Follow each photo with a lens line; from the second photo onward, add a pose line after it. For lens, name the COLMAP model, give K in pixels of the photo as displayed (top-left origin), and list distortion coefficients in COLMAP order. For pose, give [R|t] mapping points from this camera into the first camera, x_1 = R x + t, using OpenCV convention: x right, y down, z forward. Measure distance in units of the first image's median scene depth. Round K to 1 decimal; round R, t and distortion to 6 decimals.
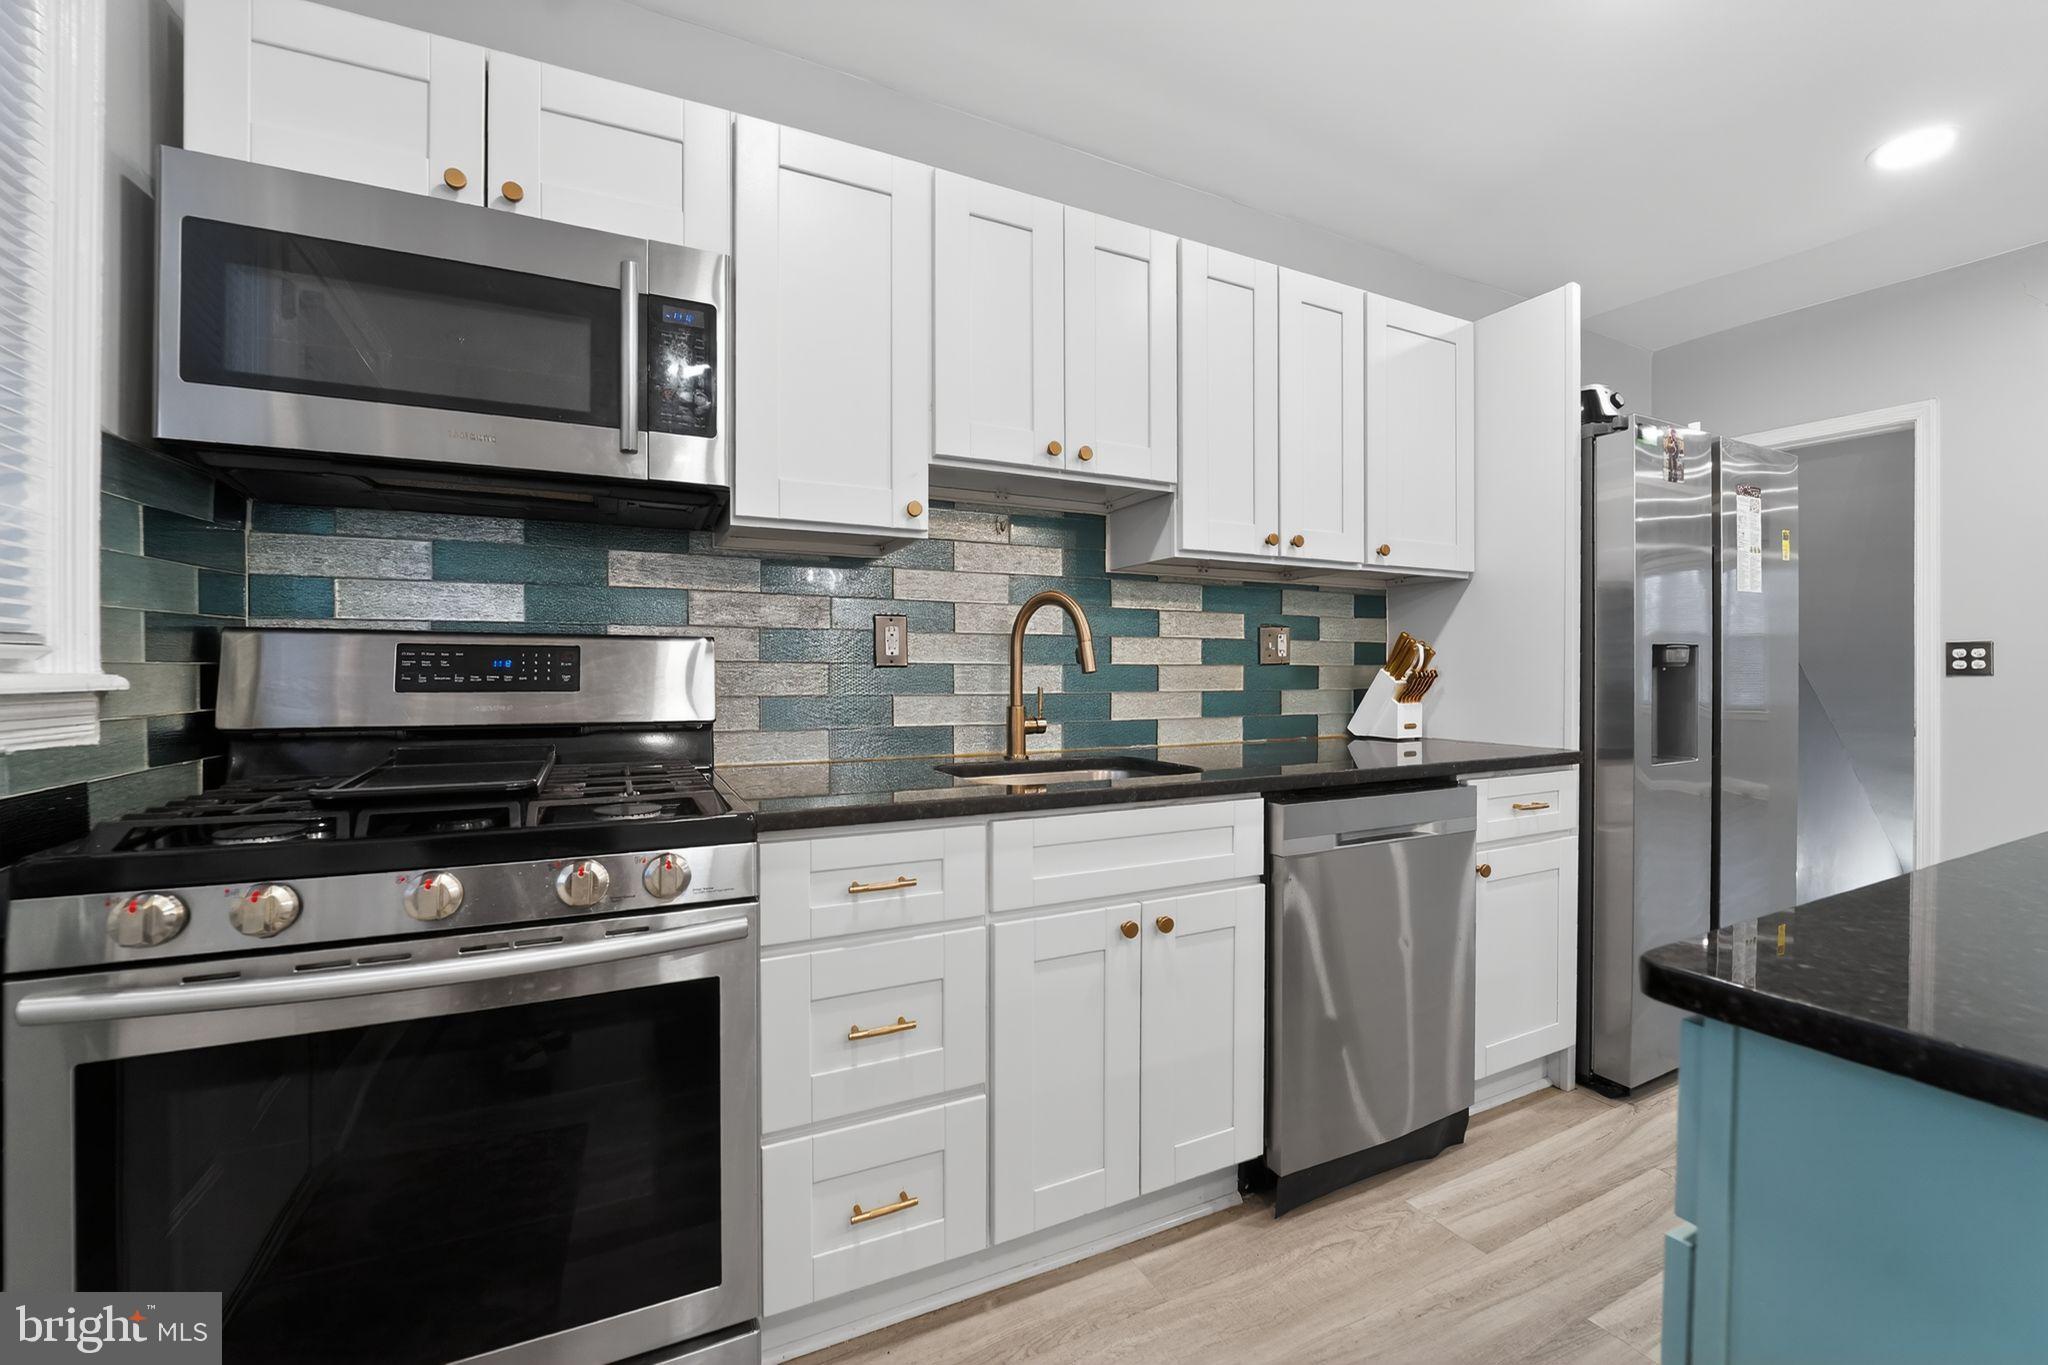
lens RADIAL K [[851.8, 0, 1055.4], [0, 851.8, 679.0], [0, 0, 1]] dist [-0.017613, -0.000188]
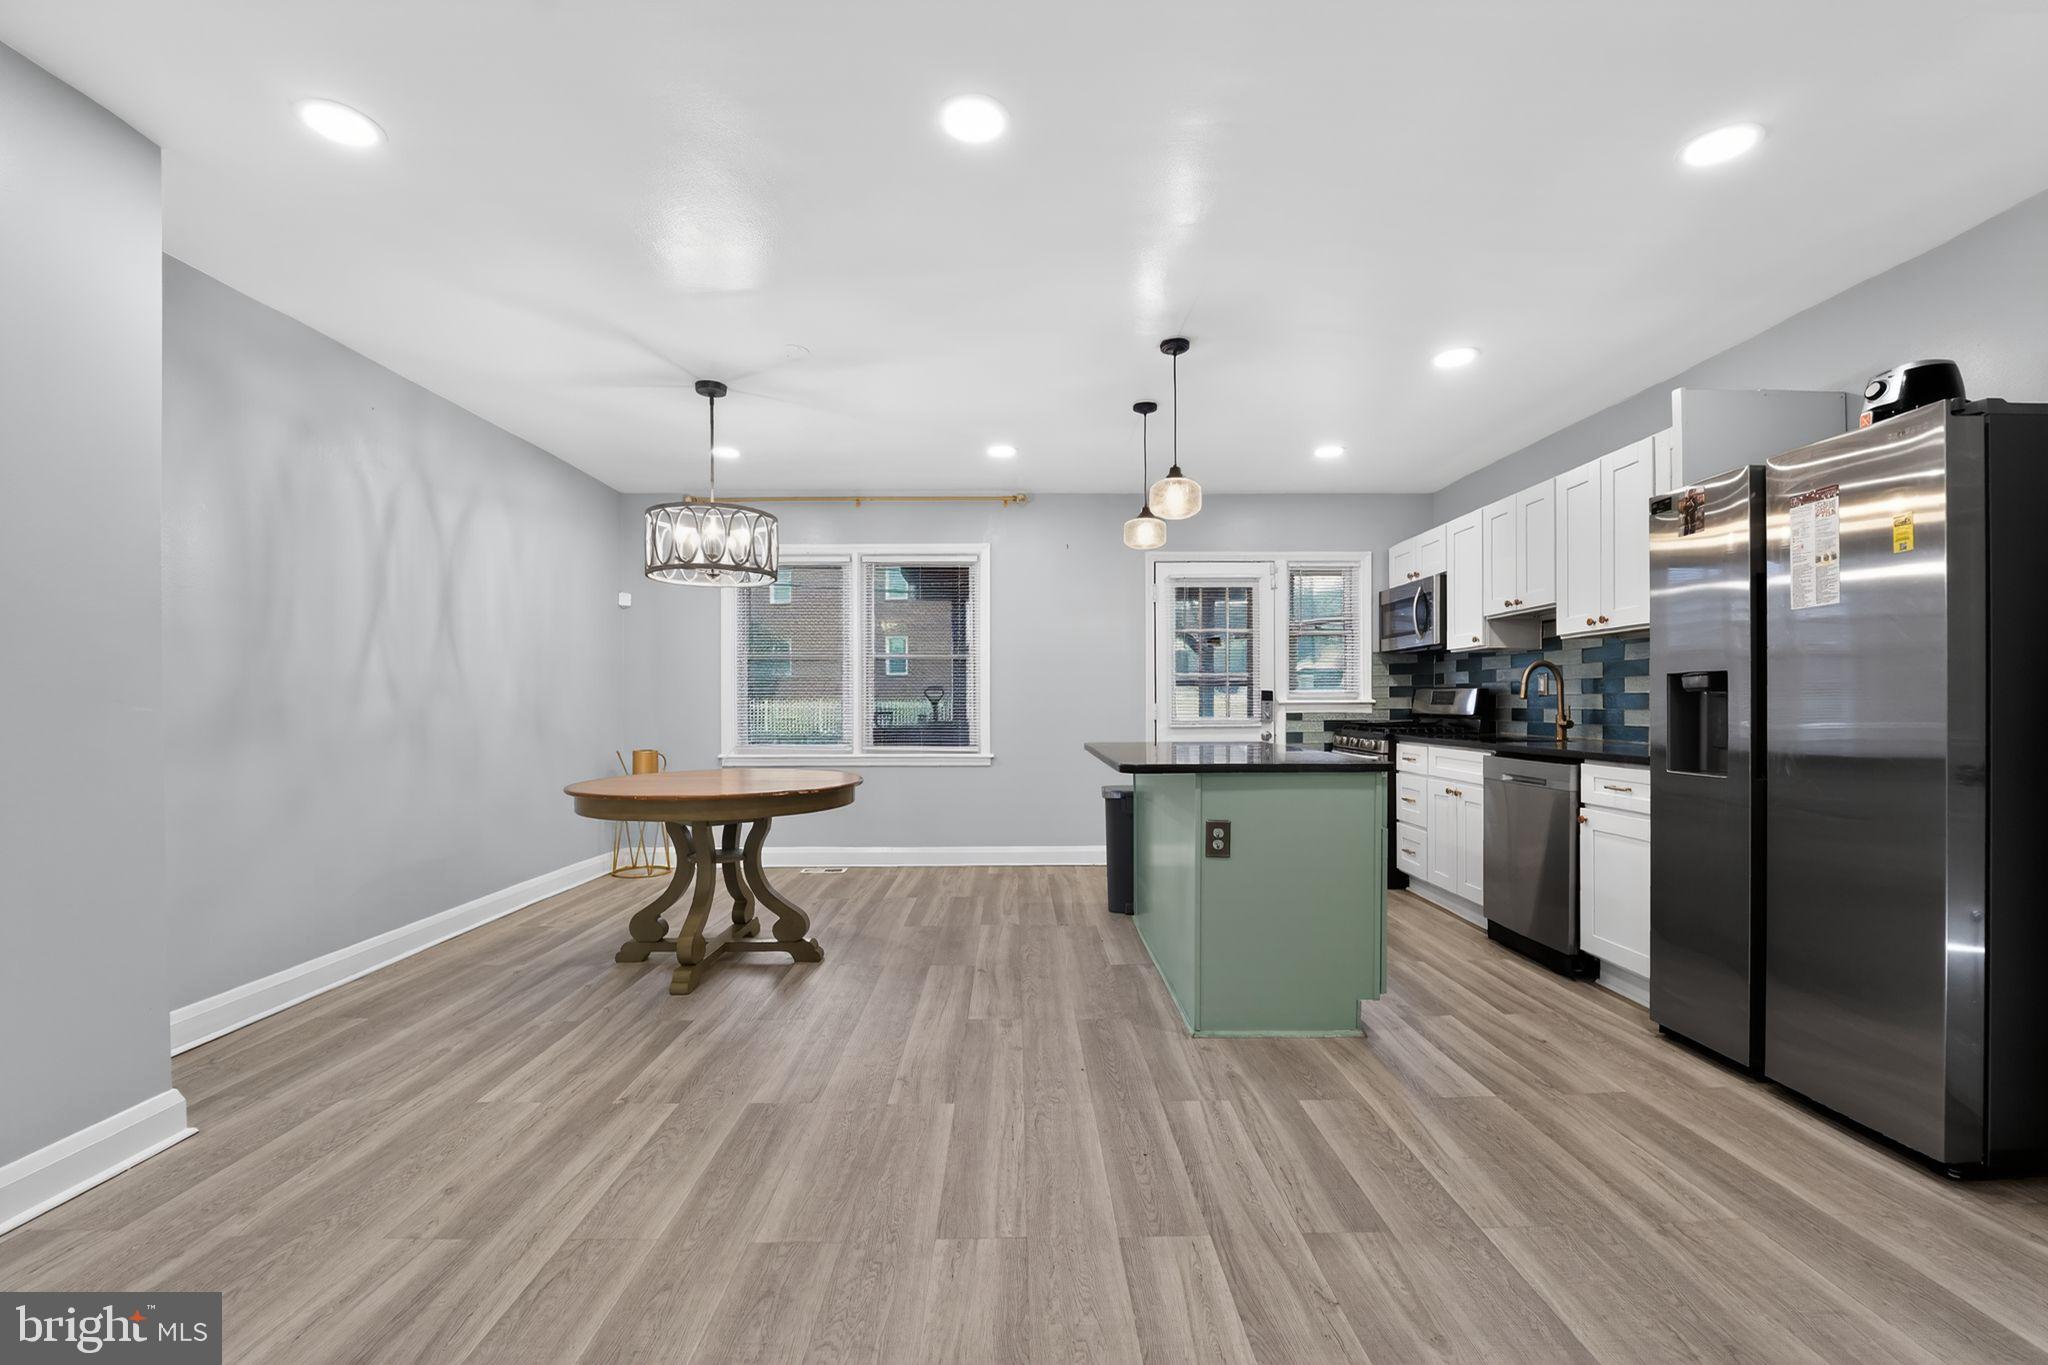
lens RADIAL K [[858.6, 0, 1008.5], [0, 858.6, 701.7], [0, 0, 1]] dist [-0.000092, 0.000096]
pose [[-0.472674, 0.000513, -0.881237, 2.765751], [-0.004539, 0.999985, 0.003017, 0.000463], [0.881226, 0.005426, -0.472664, 0.900086]]
